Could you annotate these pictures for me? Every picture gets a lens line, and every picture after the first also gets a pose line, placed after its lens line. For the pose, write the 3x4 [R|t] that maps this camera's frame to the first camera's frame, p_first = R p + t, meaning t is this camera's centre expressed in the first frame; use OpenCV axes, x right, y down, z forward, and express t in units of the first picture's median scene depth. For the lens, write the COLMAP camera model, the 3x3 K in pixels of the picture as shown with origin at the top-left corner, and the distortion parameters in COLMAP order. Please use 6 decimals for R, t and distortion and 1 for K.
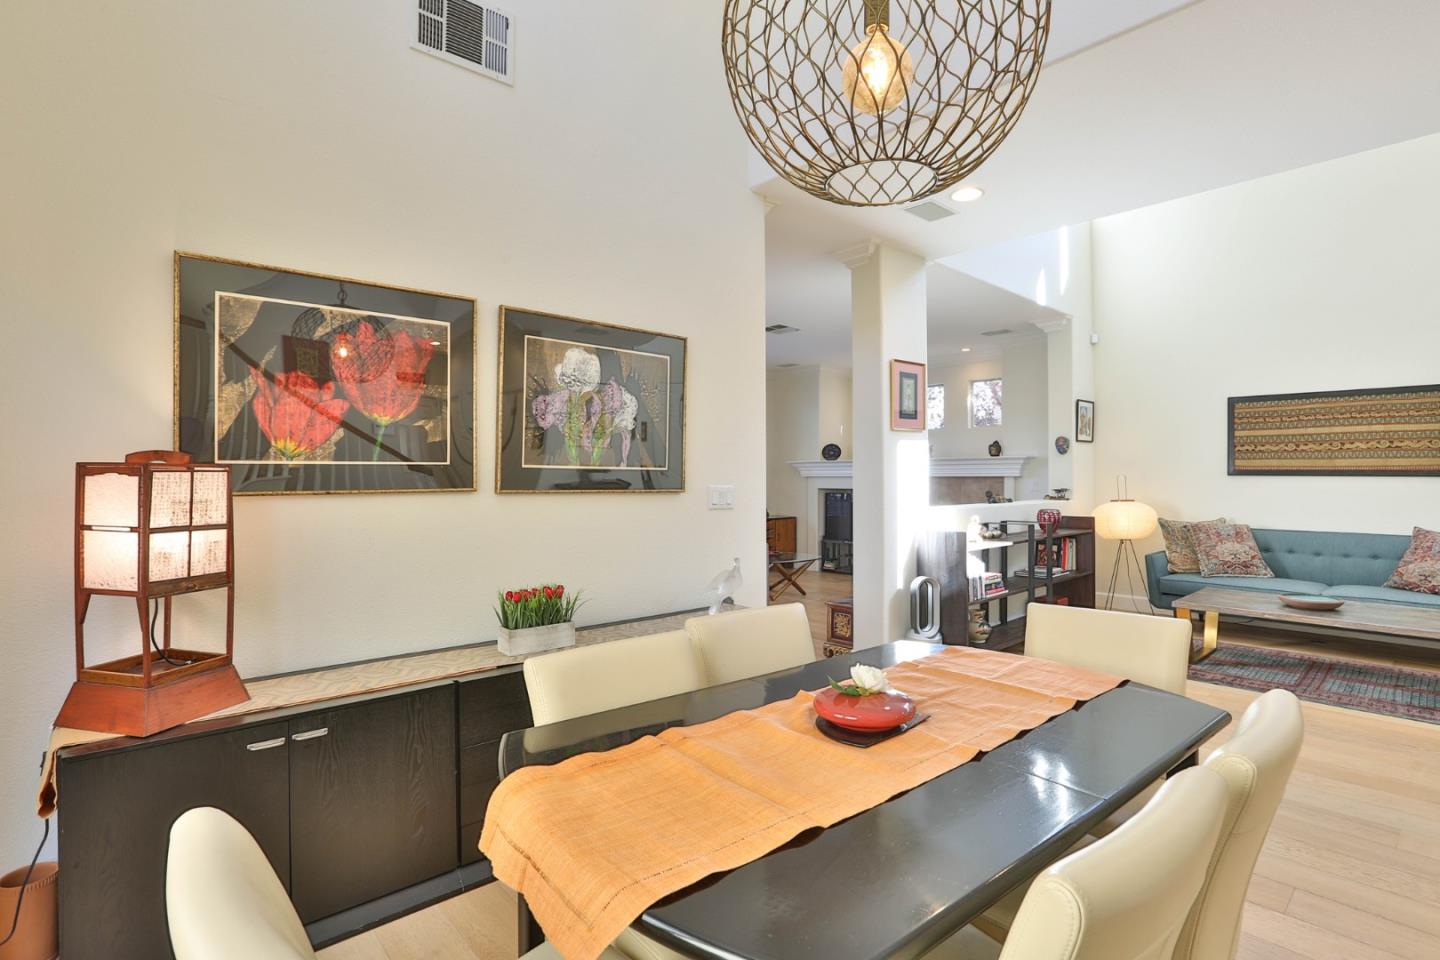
lens RADIAL K [[696.4, 0, 719.9], [0, 696.4, 472.0], [0, 0, 1]] dist [-0.058432, 0.022889]
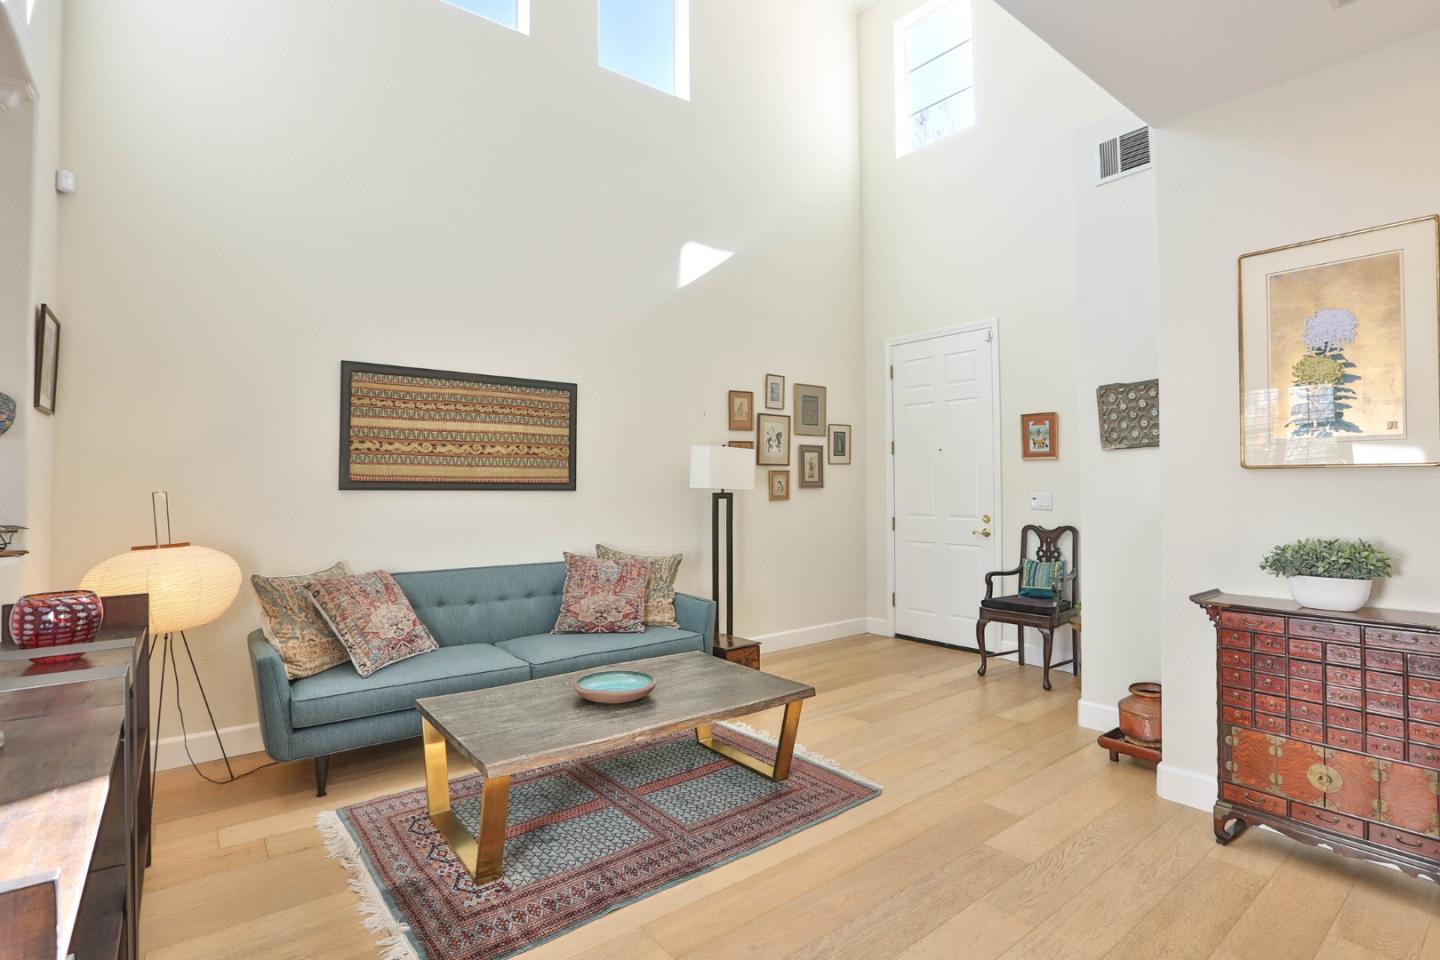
lens RADIAL K [[696.4, 0, 719.9], [0, 696.4, 472.0], [0, 0, 1]] dist [-0.058432, 0.022889]
pose [[0.063362, 0.020070, 0.997789, 0.169625], [-0.003608, 0.999796, -0.019881, 0.000159], [-0.997984, -0.002340, 0.063422, 0.643051]]
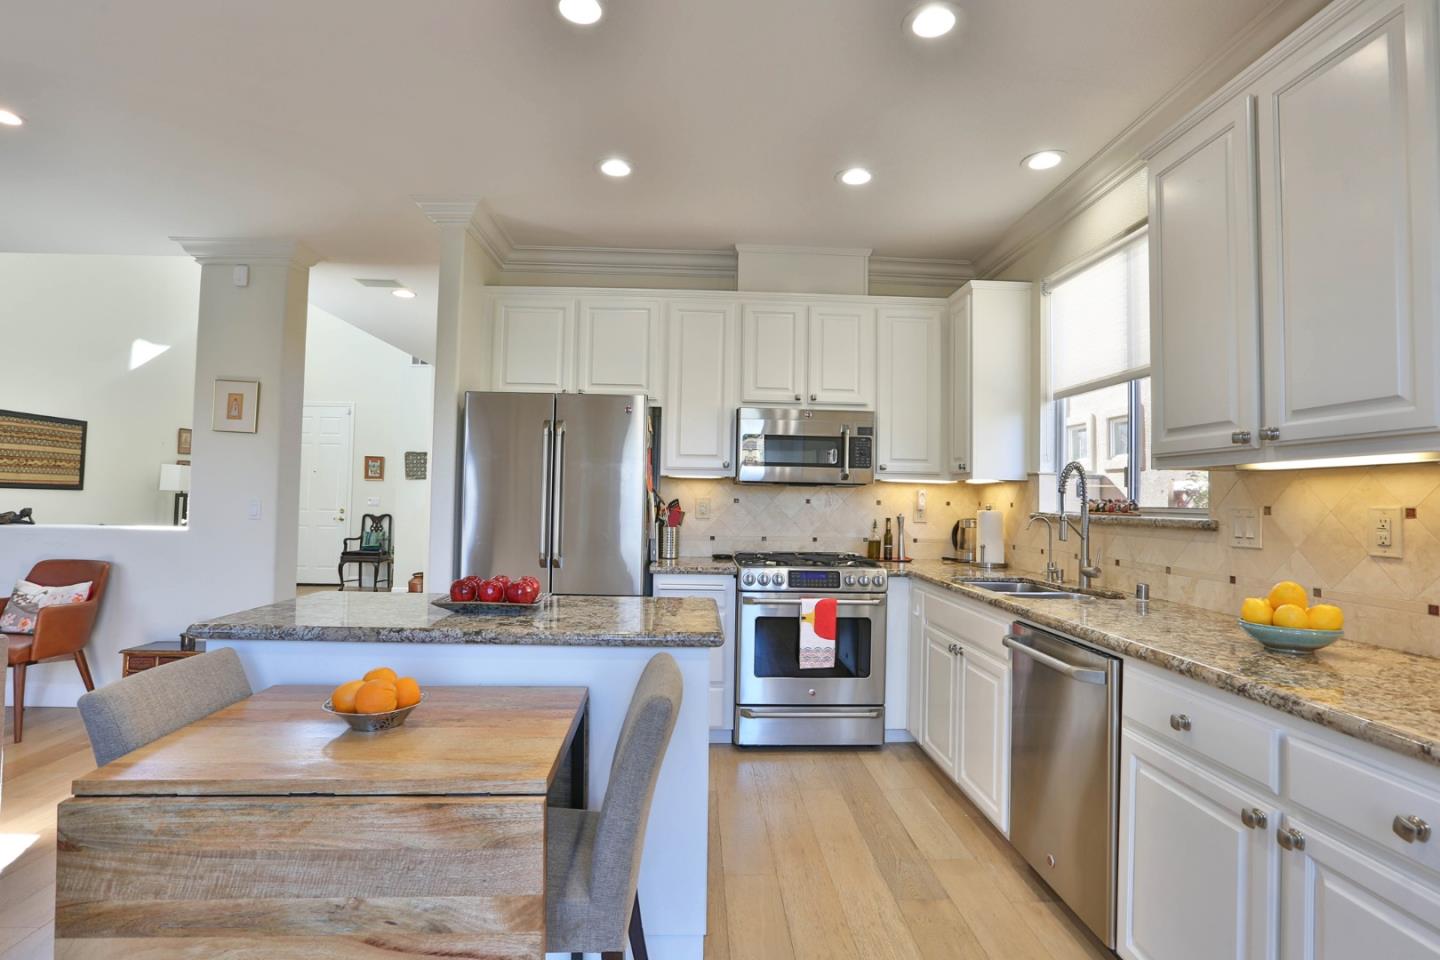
lens RADIAL K [[696.4, 0, 719.9], [0, 696.4, 472.0], [0, 0, 1]] dist [-0.058432, 0.022889]
pose [[-0.772557, 0.012347, 0.634825, -0.648706], [-0.021144, 0.998756, -0.045157, 0.004032], [-0.634593, -0.048309, -0.771335, 1.049922]]
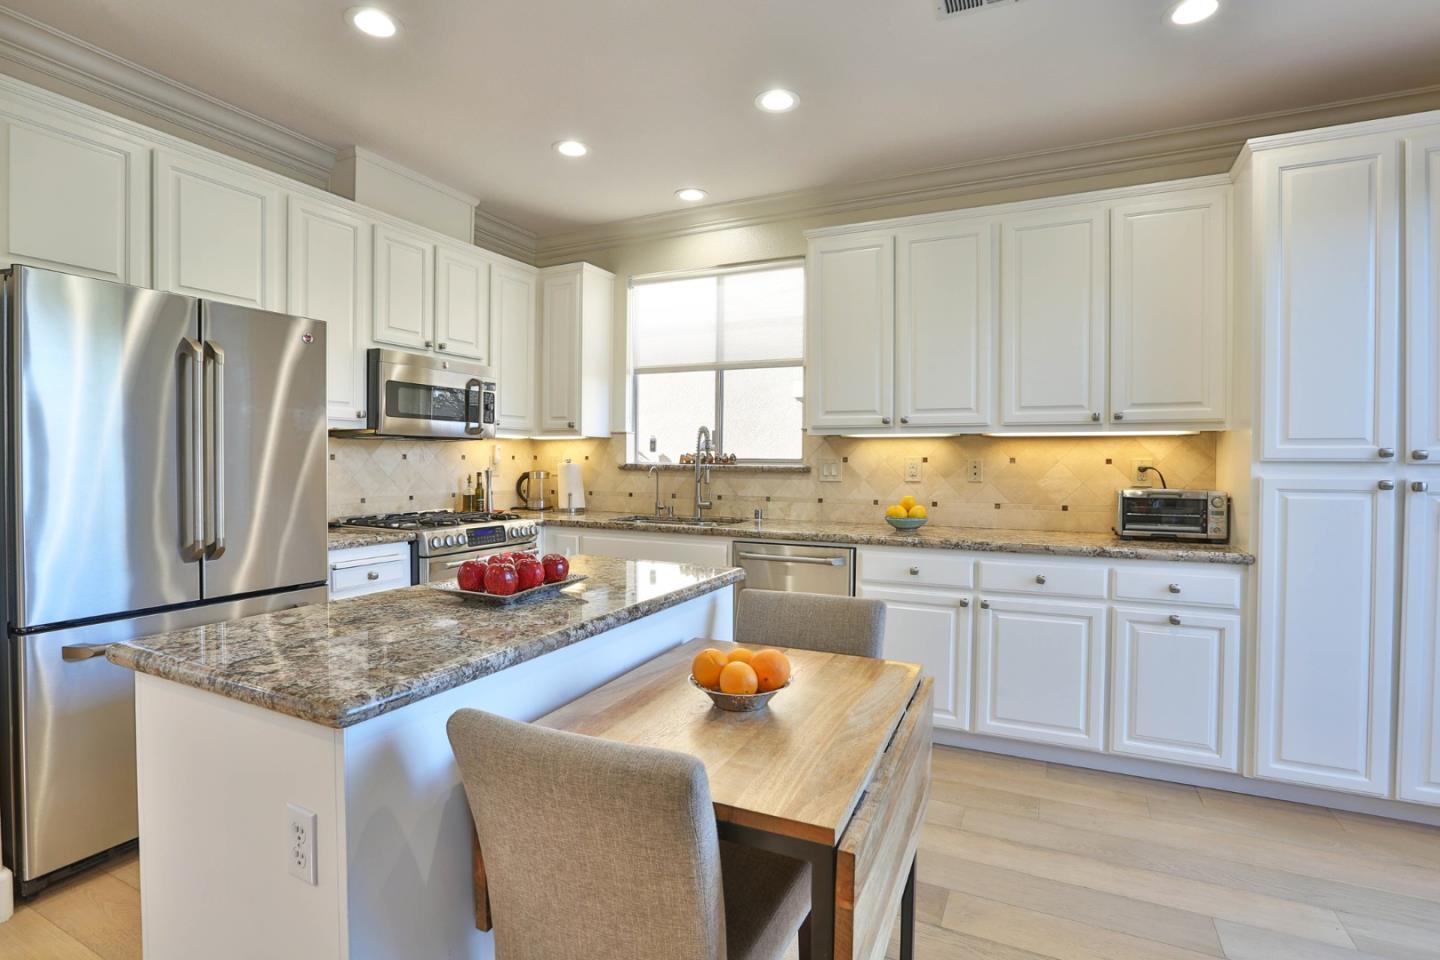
lens RADIAL K [[696.4, 0, 719.9], [0, 696.4, 472.0], [0, 0, 1]] dist [-0.058432, 0.022889]
pose [[-0.926061, 0.003250, -0.377359, -0.287122], [-0.001600, 0.999920, 0.012538, 0.005683], [0.377370, 0.012215, -0.925982, 1.151105]]
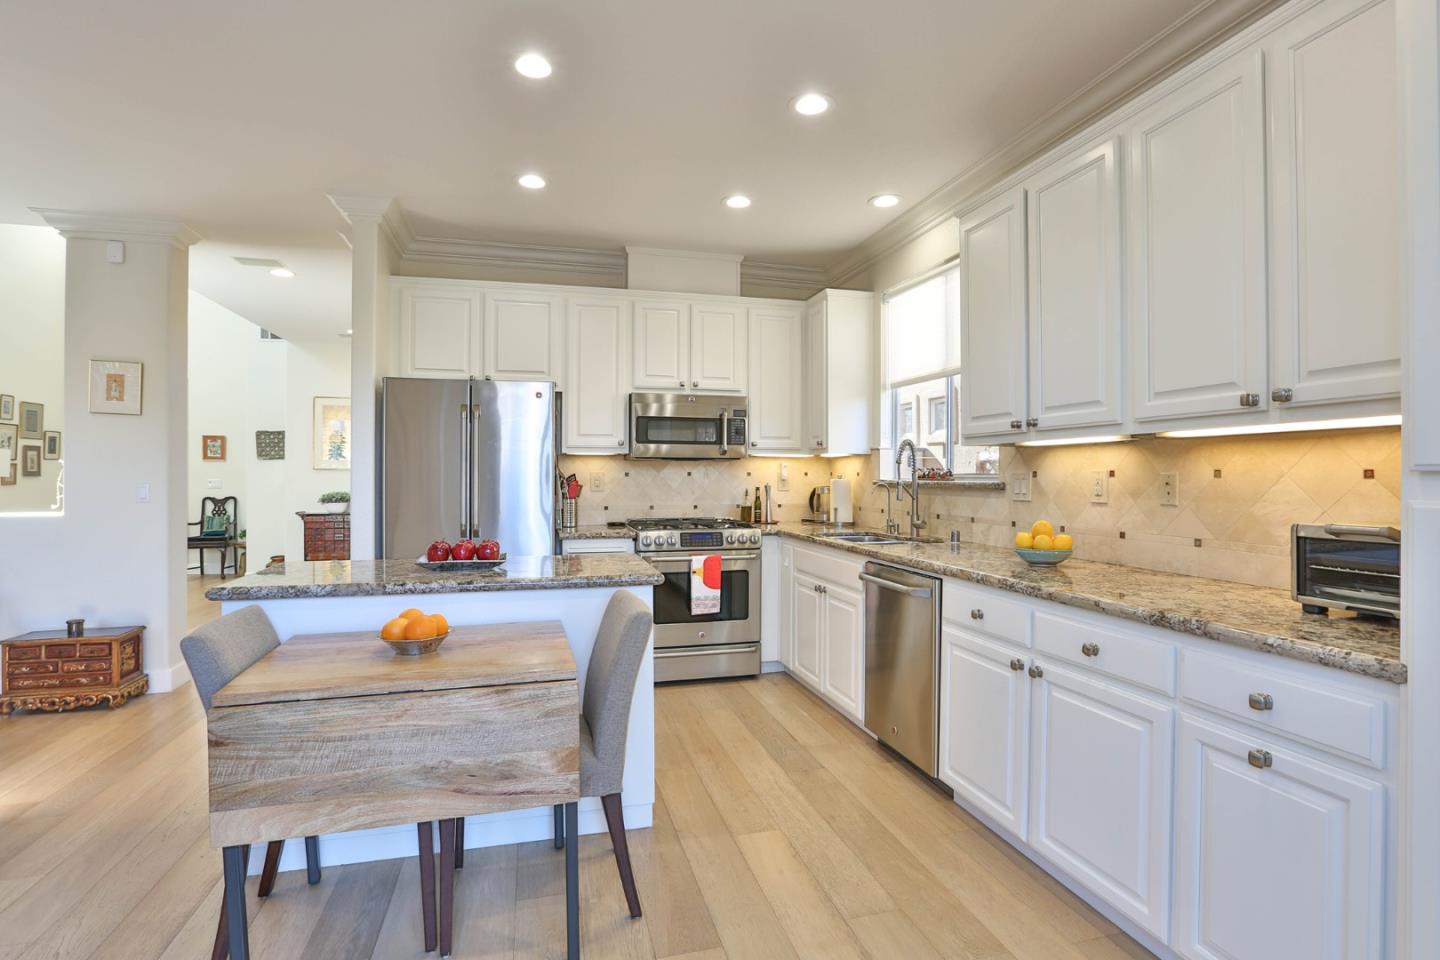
lens RADIAL K [[696.4, 0, 719.9], [0, 696.4, 472.0], [0, 0, 1]] dist [-0.058432, 0.022889]
pose [[-0.893786, 0.003432, 0.448480, -0.665518], [-0.001760, 0.999936, -0.011160, 0.006681], [-0.448490, -0.010764, -0.893723, 1.160625]]
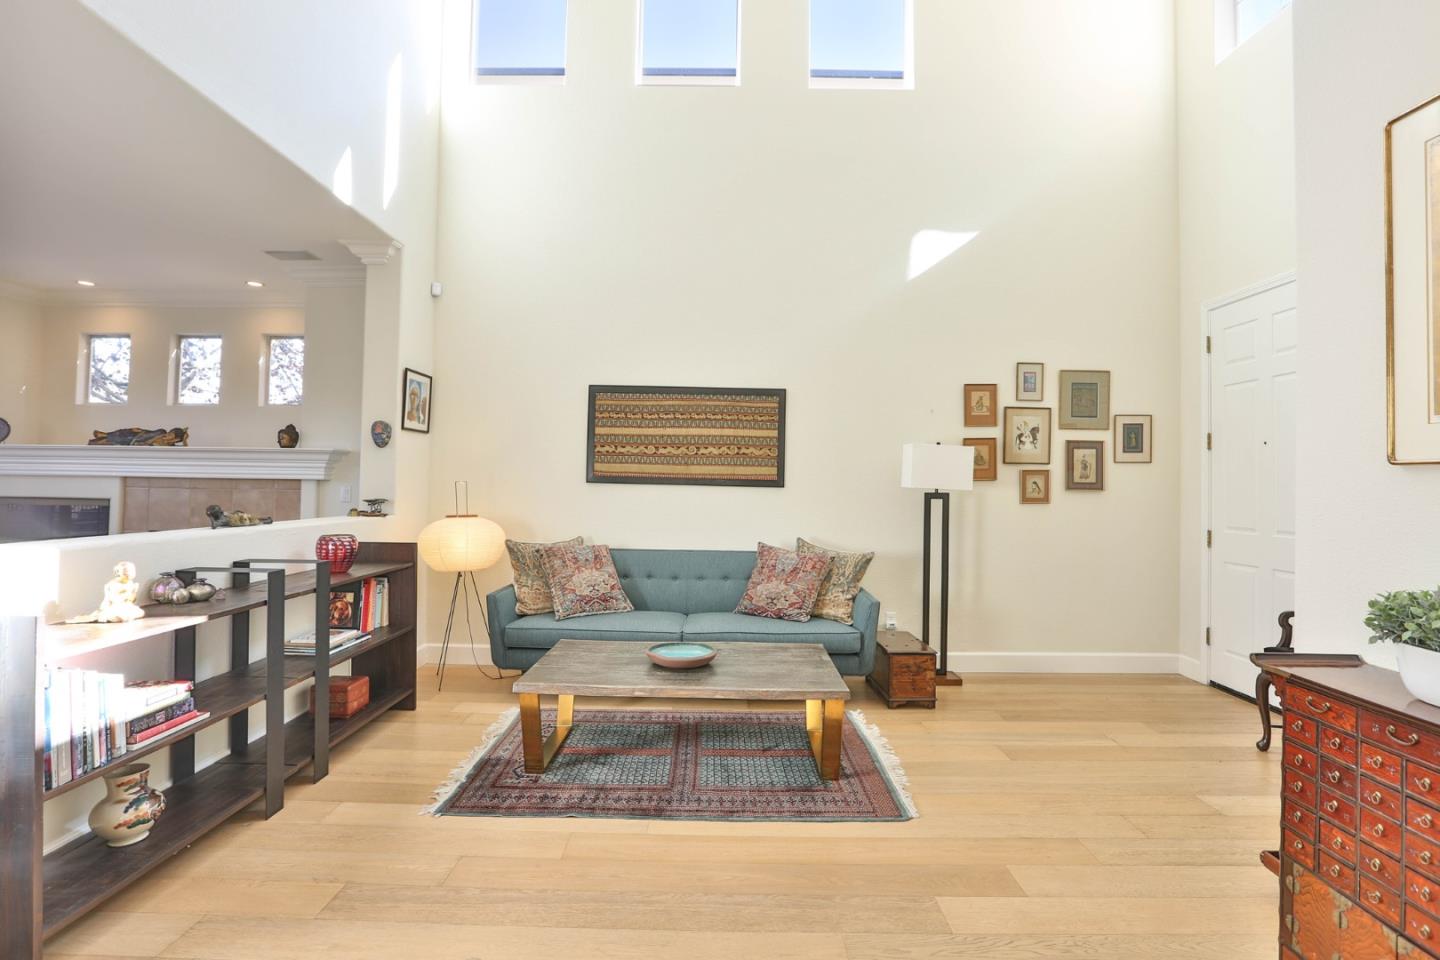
lens RADIAL K [[691.1, 0, 715.7], [0, 691.1, 477.1], [0, 0, 1]] dist [-0.094407, 0.065495]
pose [[0.669839, 0.019274, 0.742256, 0.257051], [-0.020624, 0.999760, -0.007349, 0.001460], [-0.742220, -0.010385, 0.670076, 0.355864]]
